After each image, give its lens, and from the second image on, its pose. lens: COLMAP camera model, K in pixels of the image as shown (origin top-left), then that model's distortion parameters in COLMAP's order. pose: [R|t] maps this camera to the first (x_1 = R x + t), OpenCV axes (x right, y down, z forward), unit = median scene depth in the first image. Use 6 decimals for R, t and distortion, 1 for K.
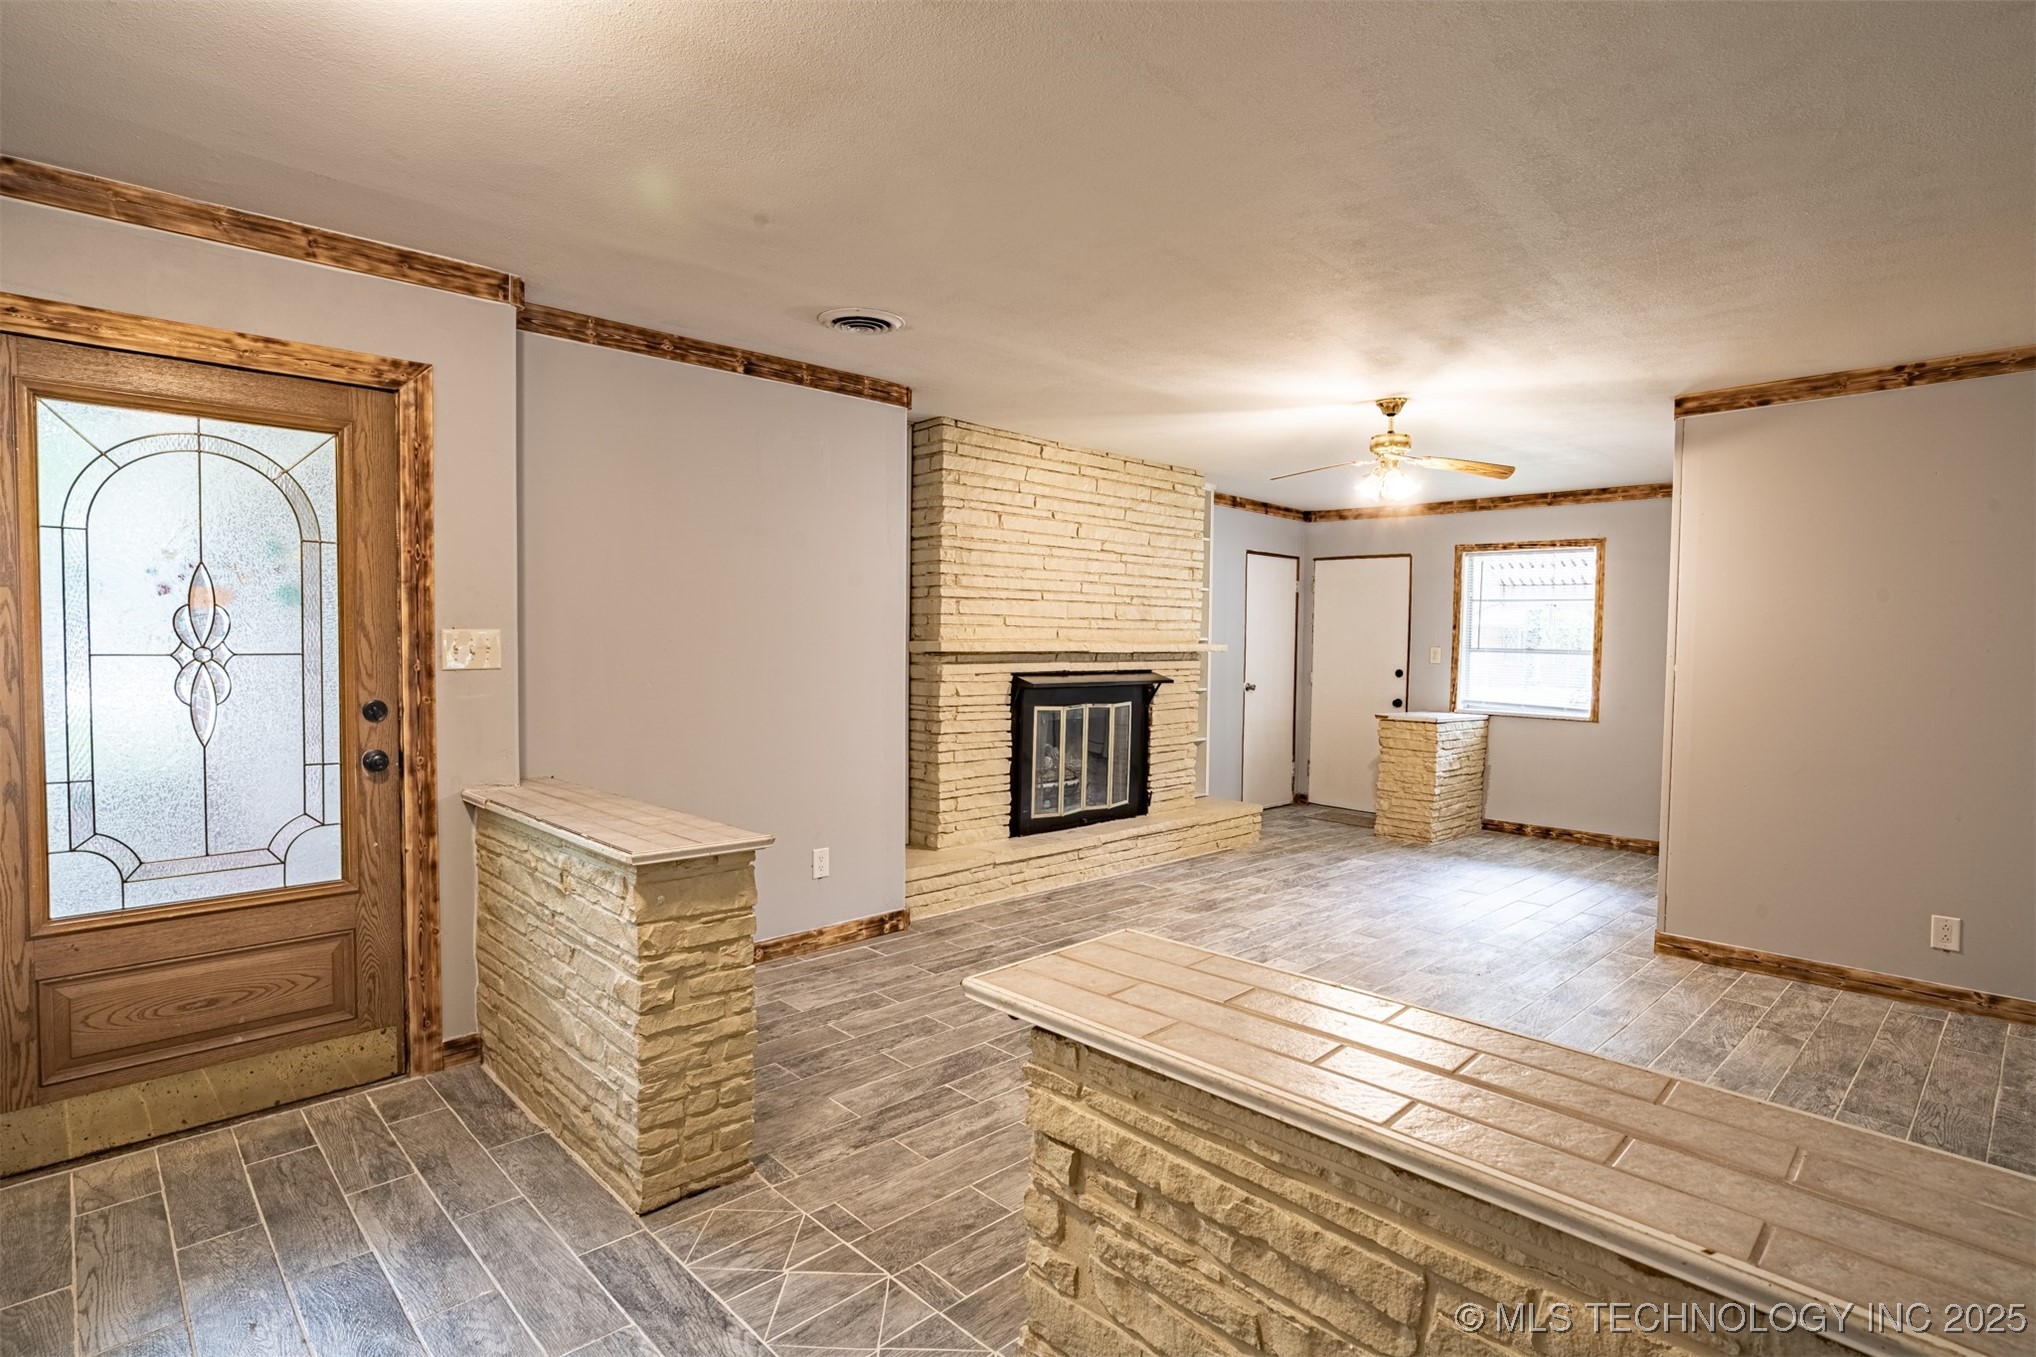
lens RADIAL K [[1043.6, 0, 1034.9], [0, 1043.6, 679.5], [0, 0, 1]] dist [-0.035031, 0.008883]
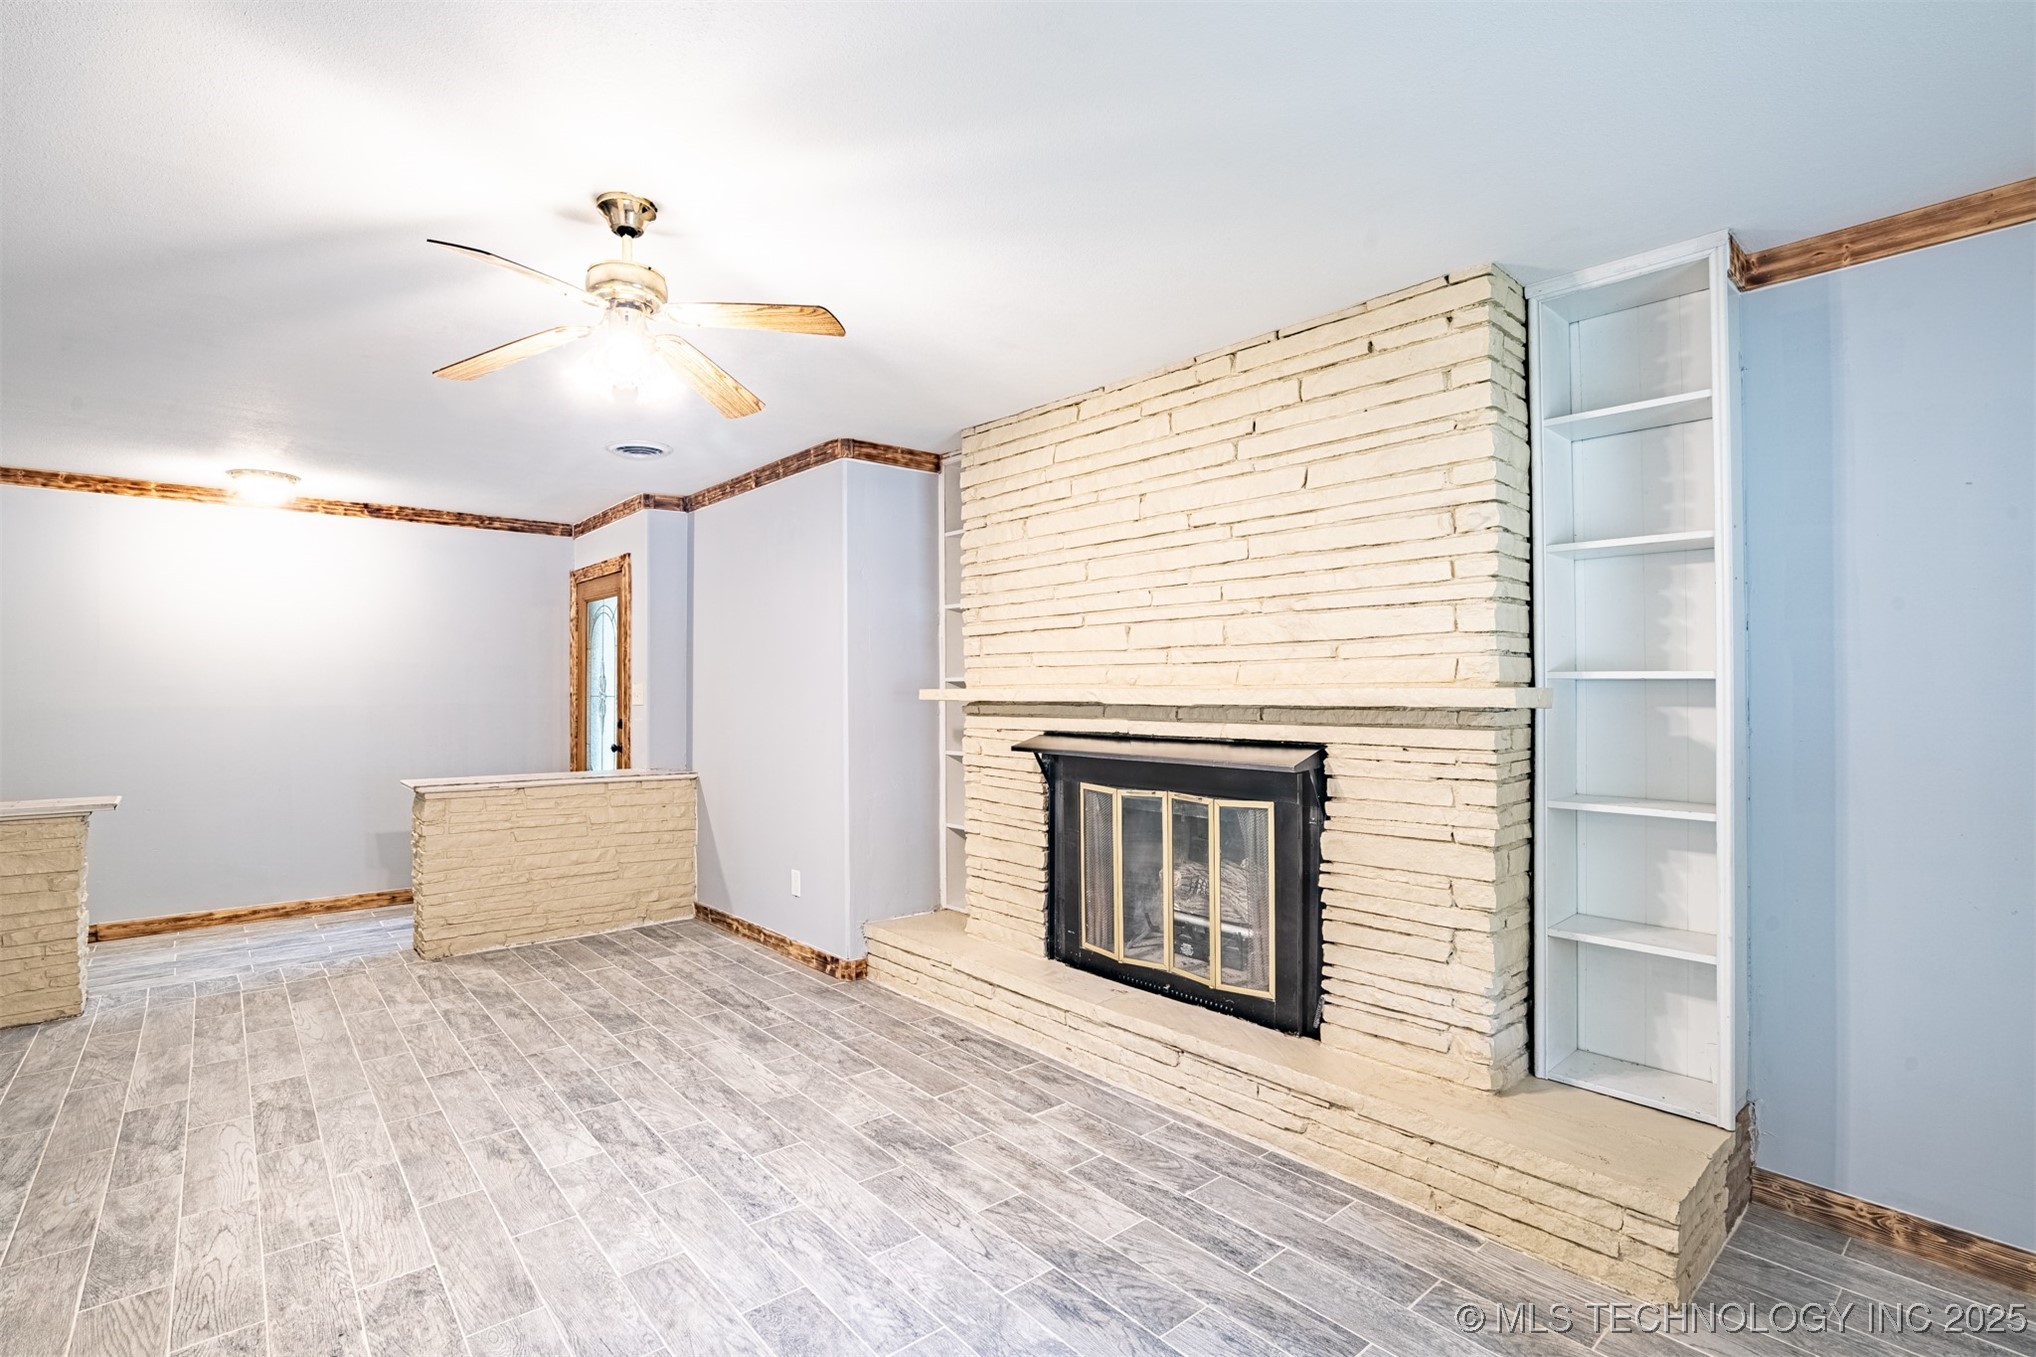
lens RADIAL K [[964.3, 0, 980.8], [0, 964.3, 674.9], [0, 0, 1]] dist [-0.055173, 0.019912]
pose [[-0.099951, -0.026245, -0.994646, 0.710681], [-0.038728, 0.998997, -0.022468, -0.030832], [0.994238, 0.036275, -0.100867, 1.112645]]
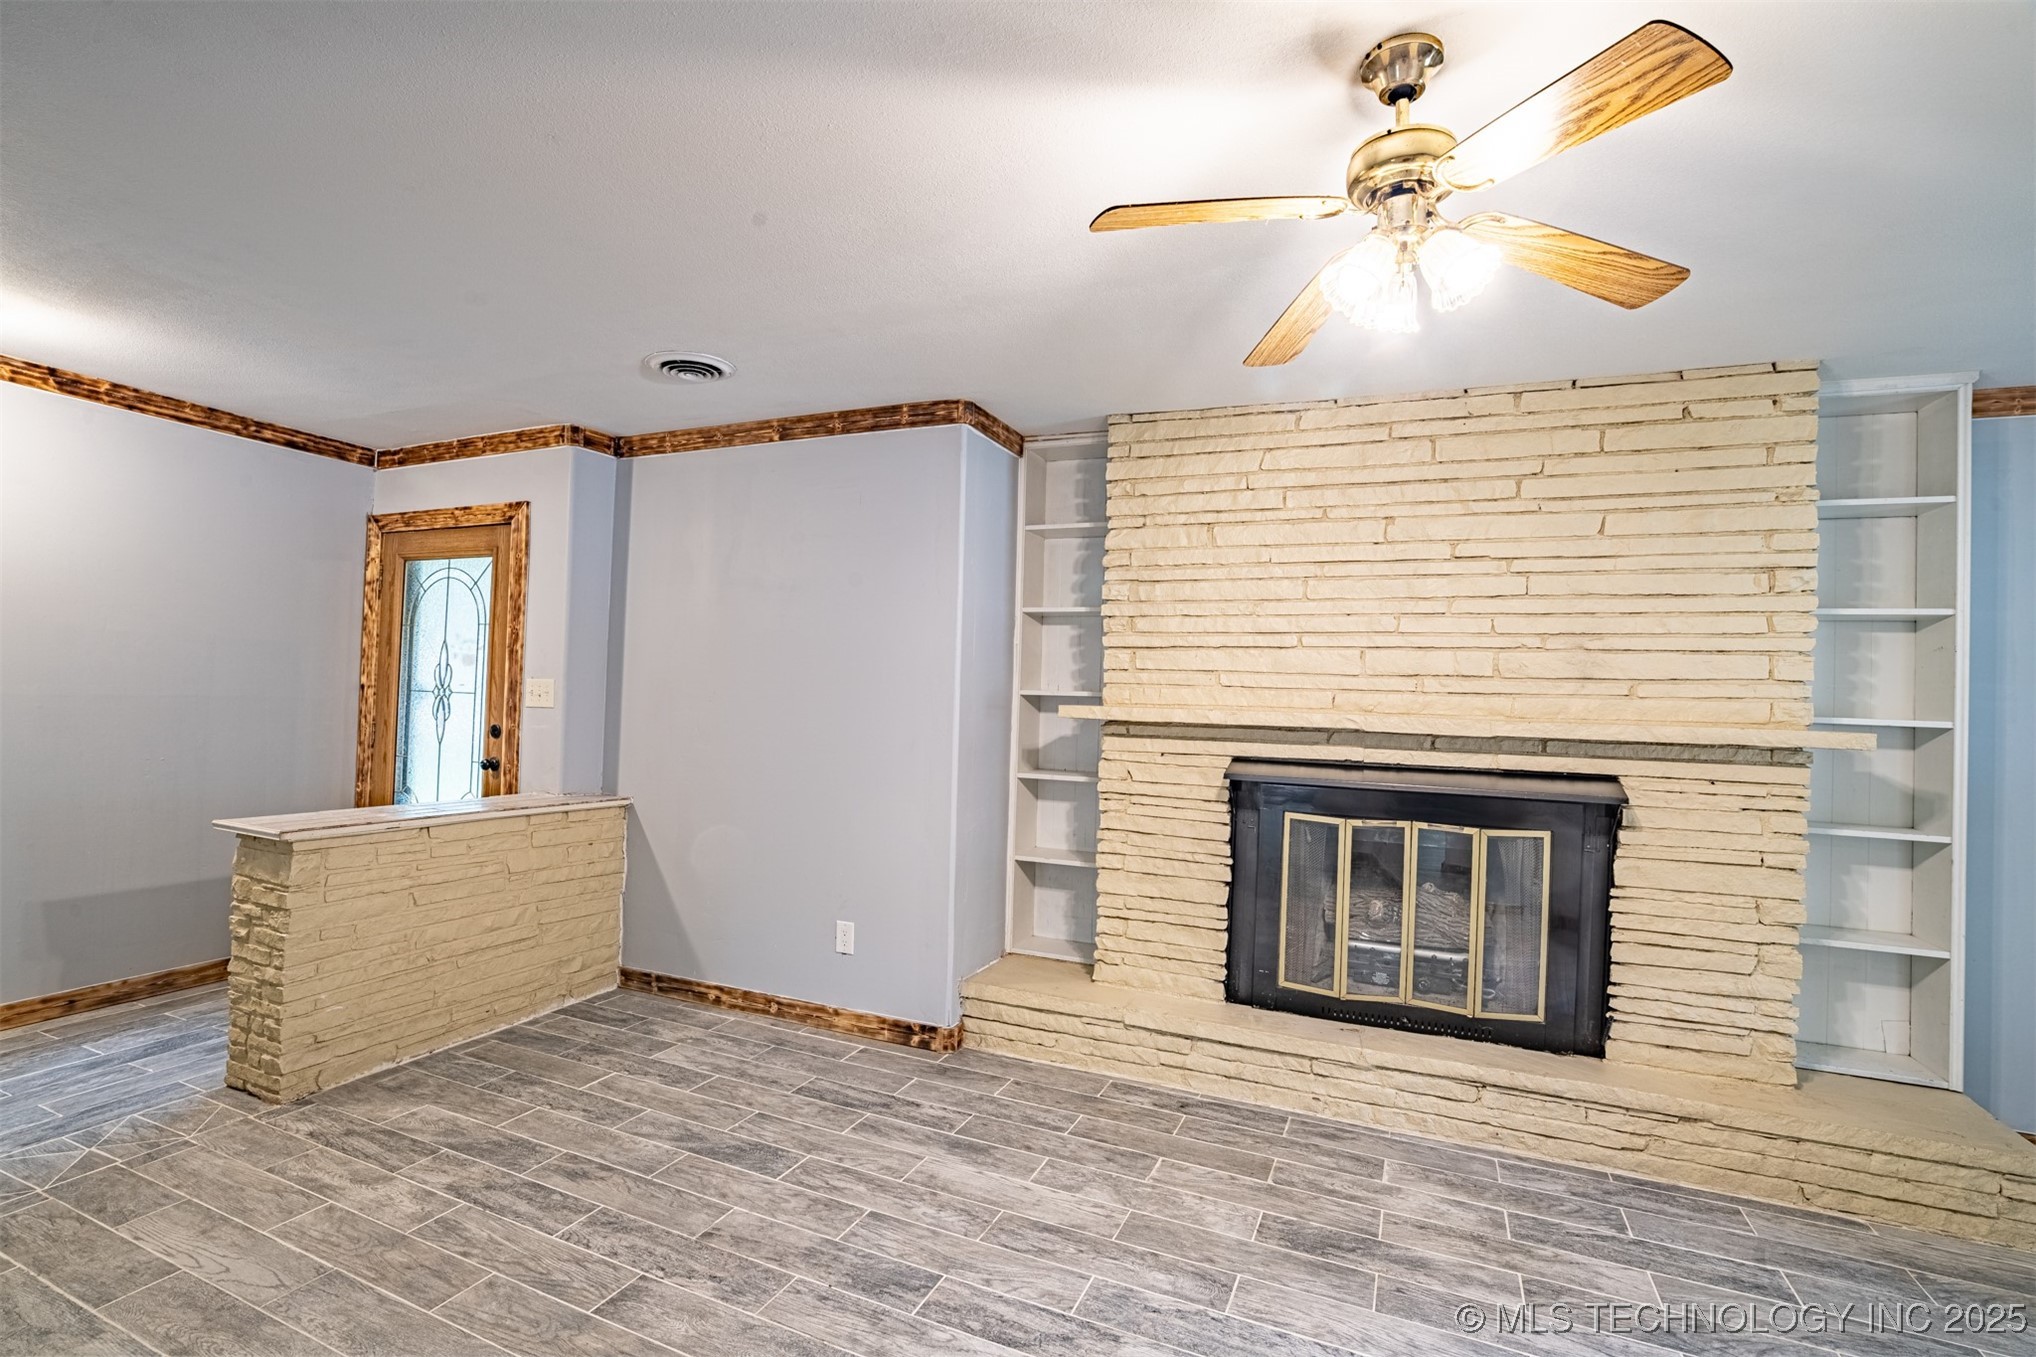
lens RADIAL K [[964.3, 0, 989.2], [0, 964.3, 670.8], [0, 0, 1]] dist [-0.055173, 0.019912]
pose [[0.350987, -0.024369, -0.936063, 0.548953], [-0.066220, 0.996512, -0.050772, -0.020870], [0.934036, 0.079807, 0.348149, 0.688386]]
